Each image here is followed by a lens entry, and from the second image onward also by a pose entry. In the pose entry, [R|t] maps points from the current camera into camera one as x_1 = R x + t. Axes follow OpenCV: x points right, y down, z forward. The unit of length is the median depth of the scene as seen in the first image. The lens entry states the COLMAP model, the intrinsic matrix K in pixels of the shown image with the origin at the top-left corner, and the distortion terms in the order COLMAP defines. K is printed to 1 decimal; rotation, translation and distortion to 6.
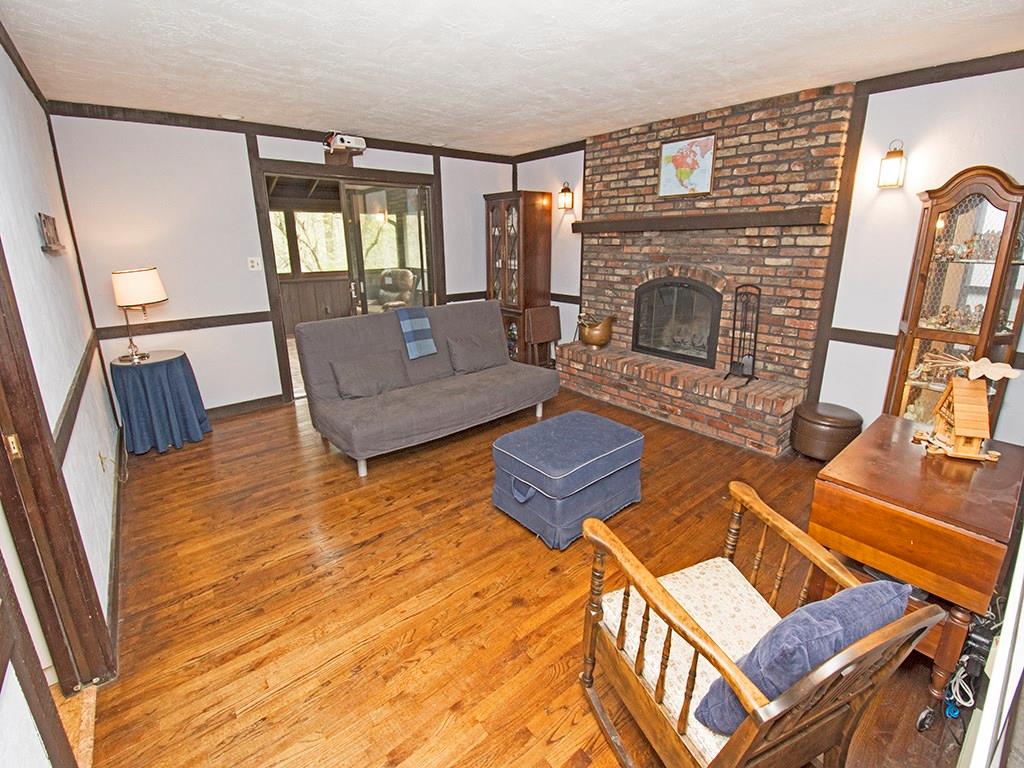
lens RADIAL K [[463.1, 0, 513.4], [0, 463.1, 367.0], [0, 0, 1]] dist [0.019583, -0.034888]
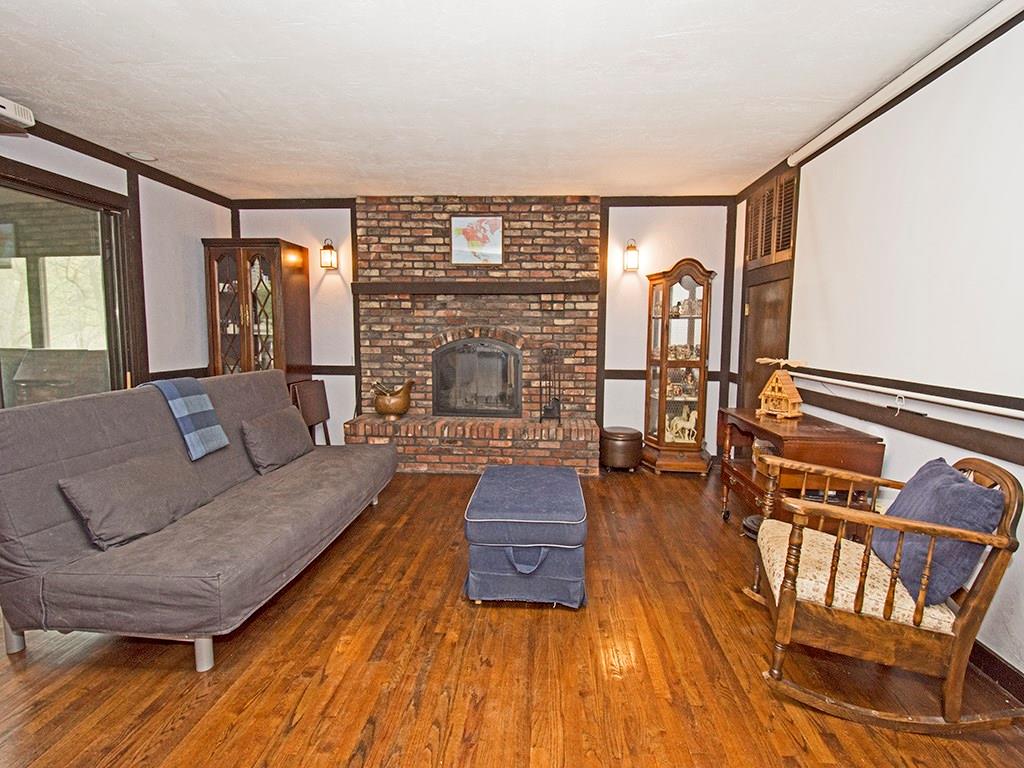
lens RADIAL K [[458.8, 0, 512.0], [0, 458.8, 384.0], [0, 0, 1]] dist [-0.000195, -0.000184]
pose [[0.661201, -0.058876, 0.747895, -0.407170], [0.186401, 0.978546, -0.087760, 0.017759], [-0.726683, 0.197436, 0.657991, 0.279958]]
